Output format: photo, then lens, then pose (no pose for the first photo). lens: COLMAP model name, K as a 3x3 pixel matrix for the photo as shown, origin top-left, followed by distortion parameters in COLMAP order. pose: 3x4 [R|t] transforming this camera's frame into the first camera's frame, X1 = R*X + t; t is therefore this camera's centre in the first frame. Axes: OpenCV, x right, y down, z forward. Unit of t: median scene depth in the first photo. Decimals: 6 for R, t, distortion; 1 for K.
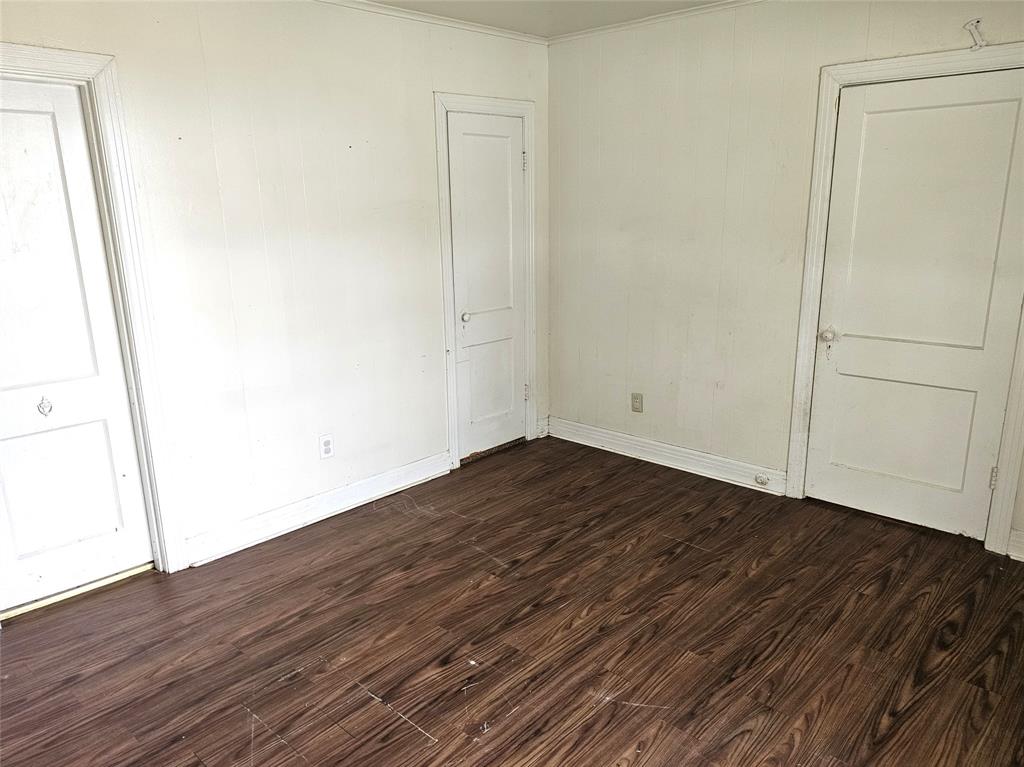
lens RADIAL K [[712.2, 0, 512.0], [0, 712.2, 383.5], [0, 0, 1]] dist [0.048544, -0.002719]
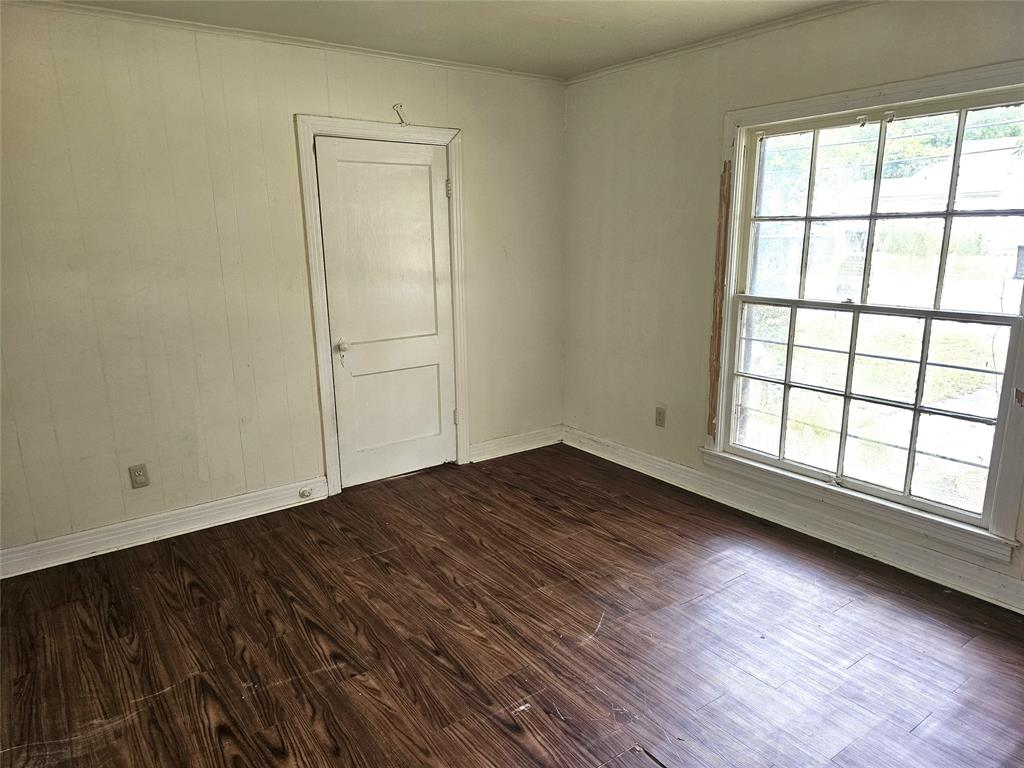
lens RADIAL K [[679.8, 0, 489.3], [0, 679.8, 386.3], [0, 0, 1]] dist [0.091025, -0.061005]
pose [[0.224326, -0.212408, 0.951084, -0.745957], [0.249052, 0.956043, 0.154773, -0.151193], [-0.942152, 0.202149, 0.267366, 0.625705]]
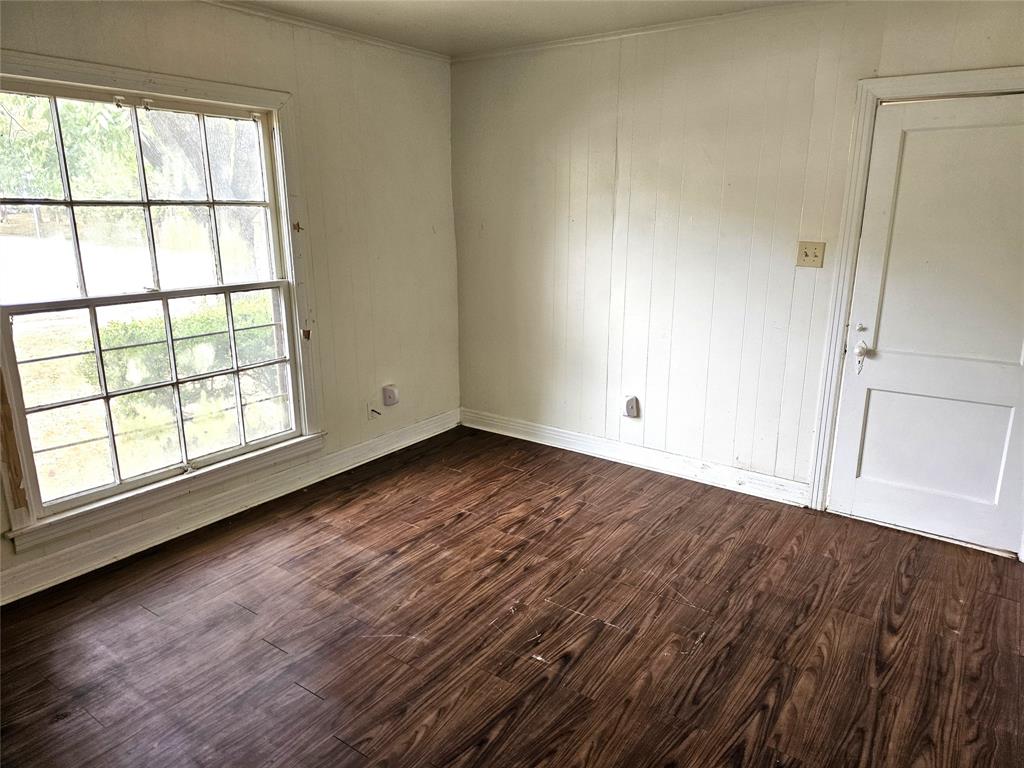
lens RADIAL K [[712.2, 0, 512.0], [0, 712.2, 384.0], [0, 0, 1]] dist [0.048544, -0.002719]
pose [[-0.992036, 0.043394, -0.118240, 0.076741], [-0.017409, 0.882523, 0.469947, -0.381056], [0.124742, 0.468263, -0.874740, 1.500908]]
